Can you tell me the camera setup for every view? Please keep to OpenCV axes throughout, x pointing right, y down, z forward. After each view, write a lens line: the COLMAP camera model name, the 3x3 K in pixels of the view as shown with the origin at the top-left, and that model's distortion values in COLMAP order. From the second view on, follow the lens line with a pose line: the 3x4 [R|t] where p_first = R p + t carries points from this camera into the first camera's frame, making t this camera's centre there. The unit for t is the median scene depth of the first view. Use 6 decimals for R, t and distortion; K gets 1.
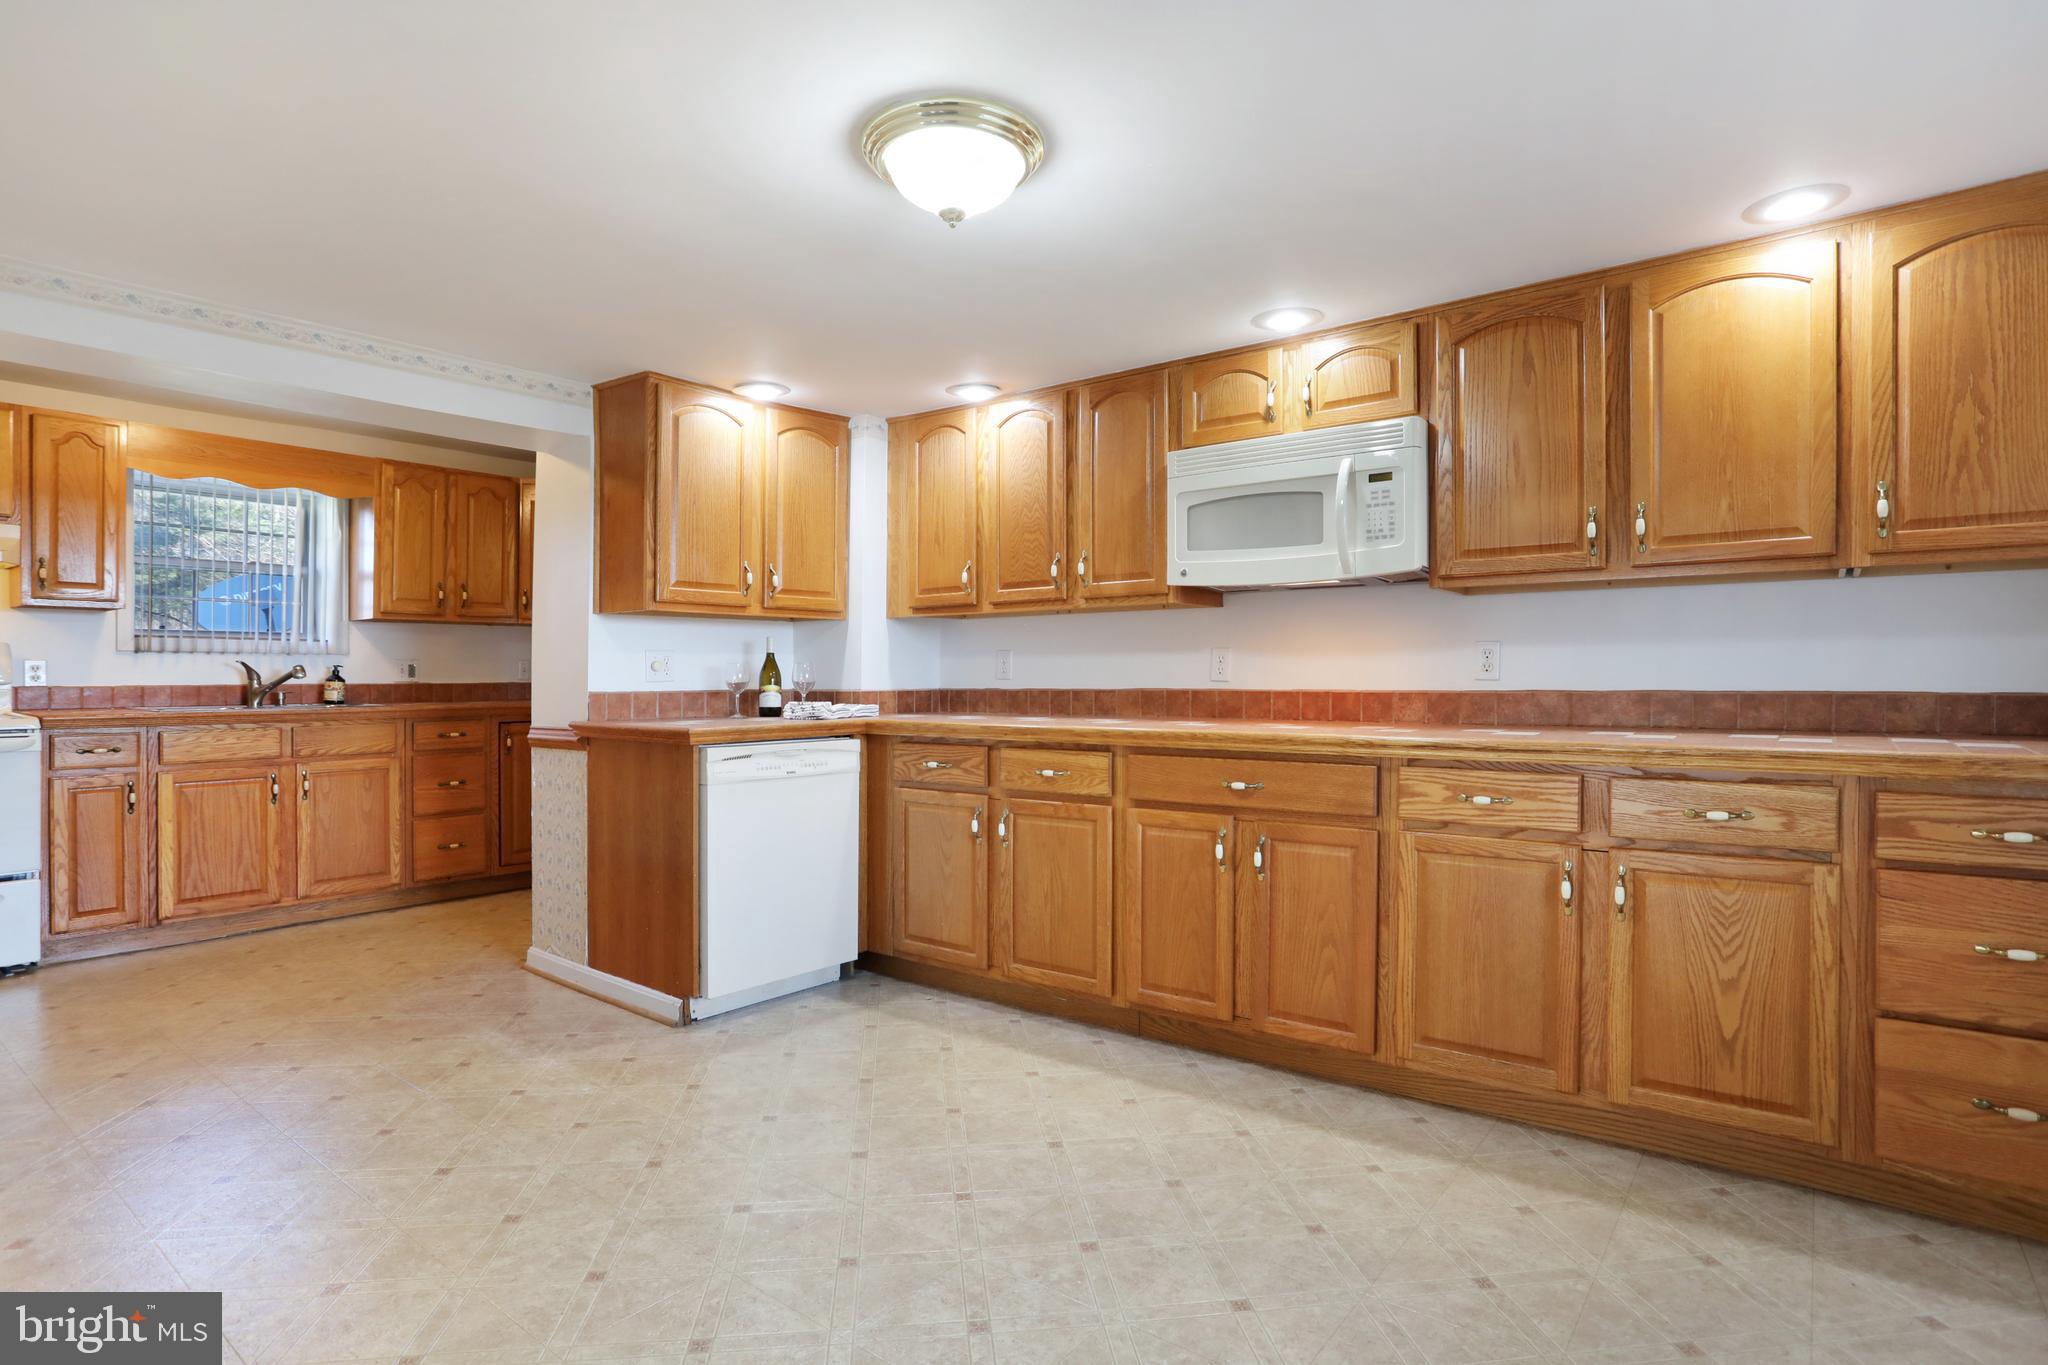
lens RADIAL K [[1047.1, 0, 1027.5], [0, 1047.1, 693.3], [0, 0, 1]] dist [-0.036663, 0.005440]
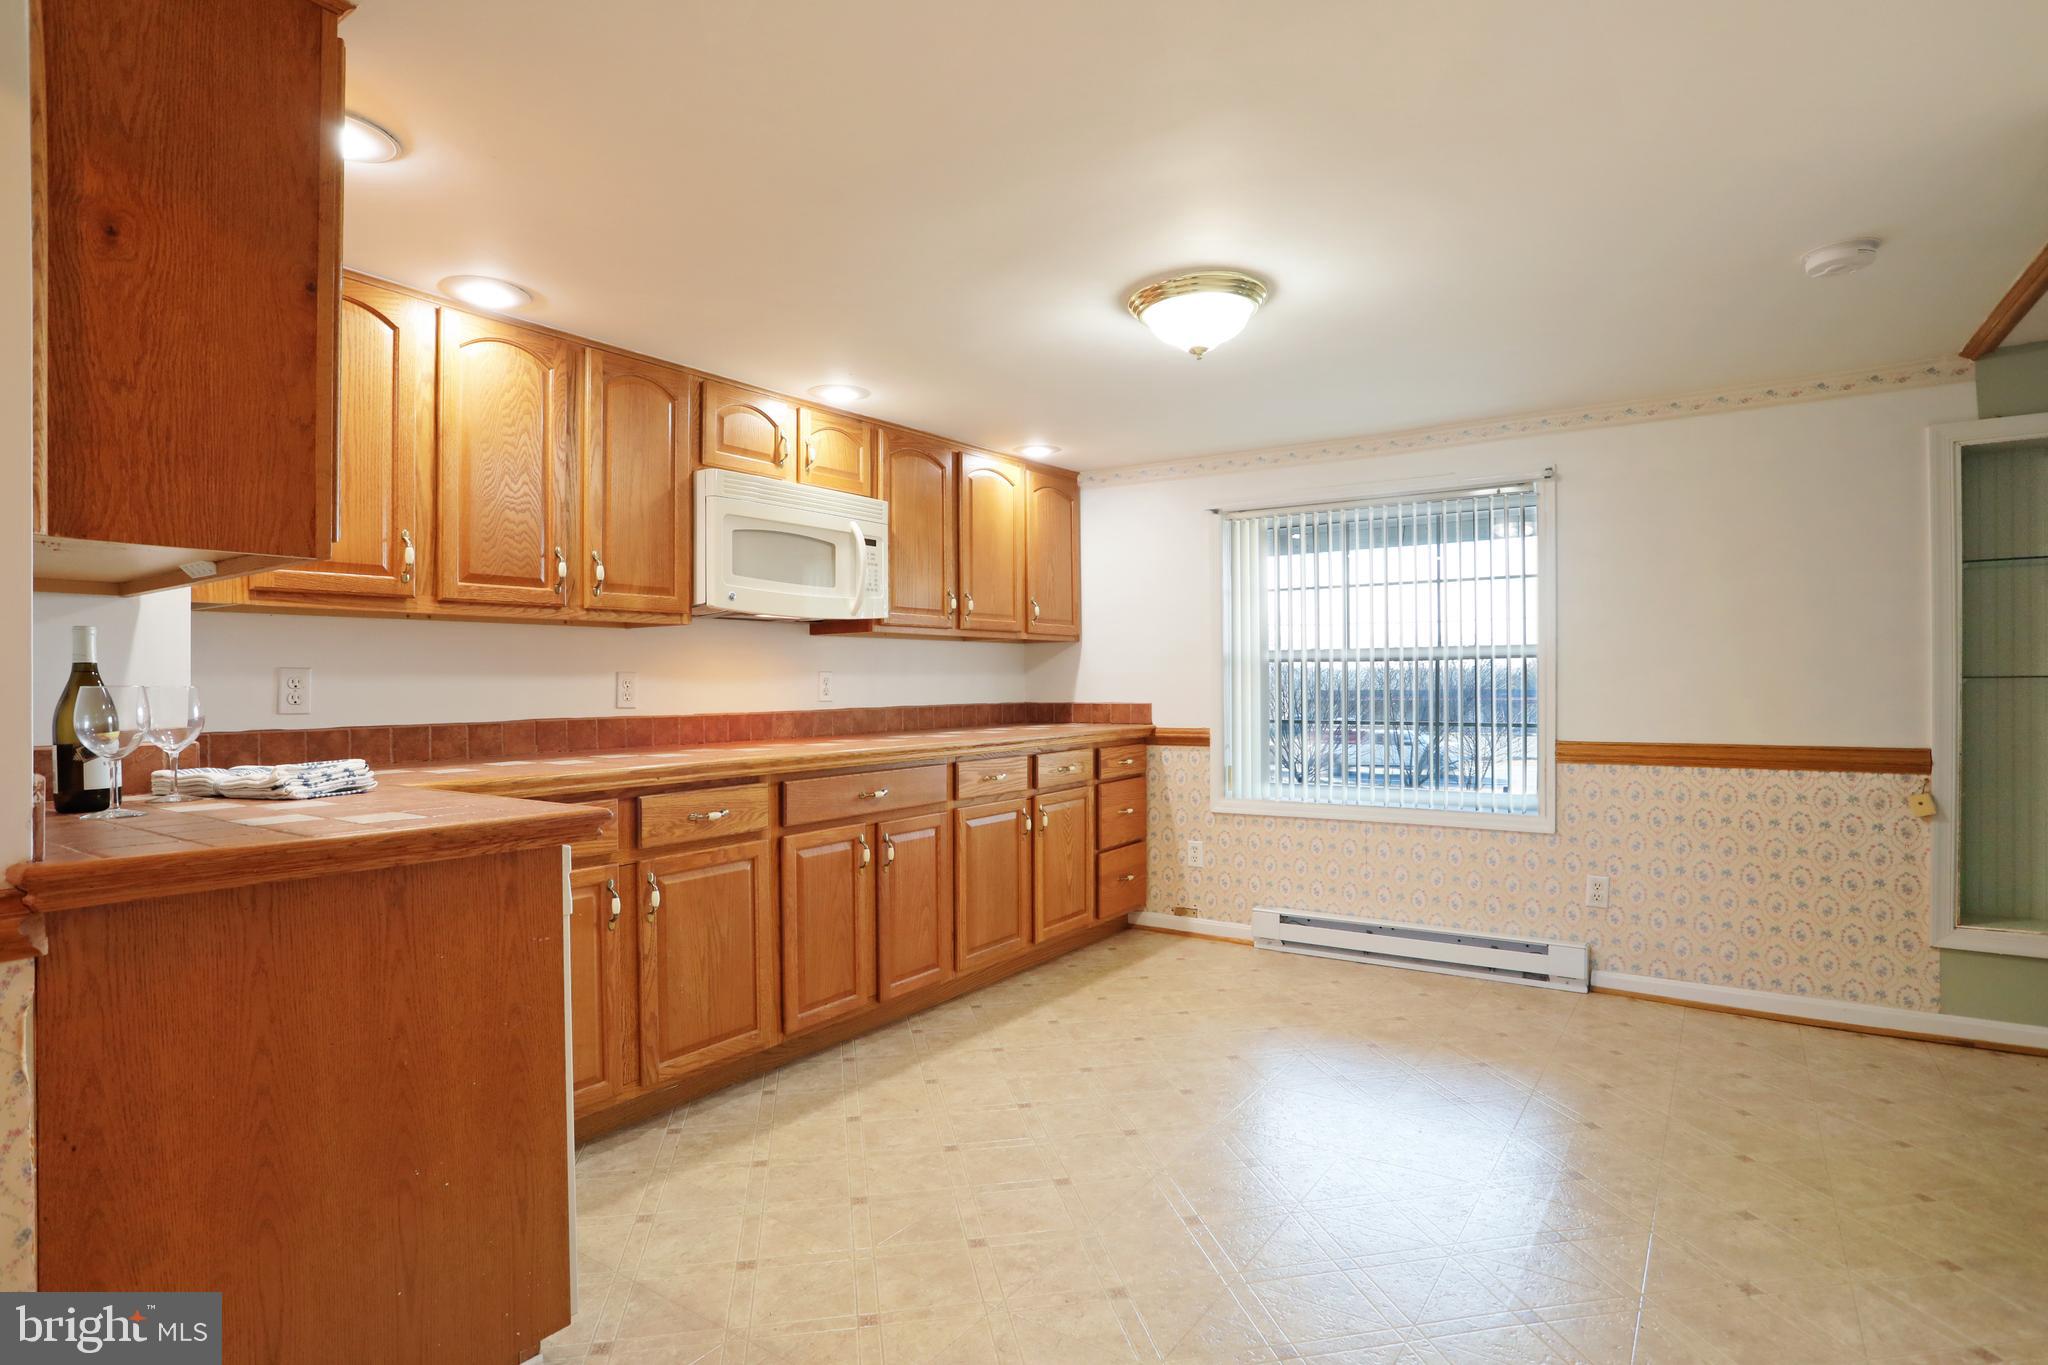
lens RADIAL K [[1047.1, 0, 1002.5], [0, 1047.1, 690.3], [0, 0, 1]] dist [-0.036663, 0.005440]
pose [[-0.022888, -0.002168, 0.999736, -0.886800], [0.027320, 0.999623, 0.002794, -0.024443], [-0.999365, 0.027377, -0.022820, 0.815870]]
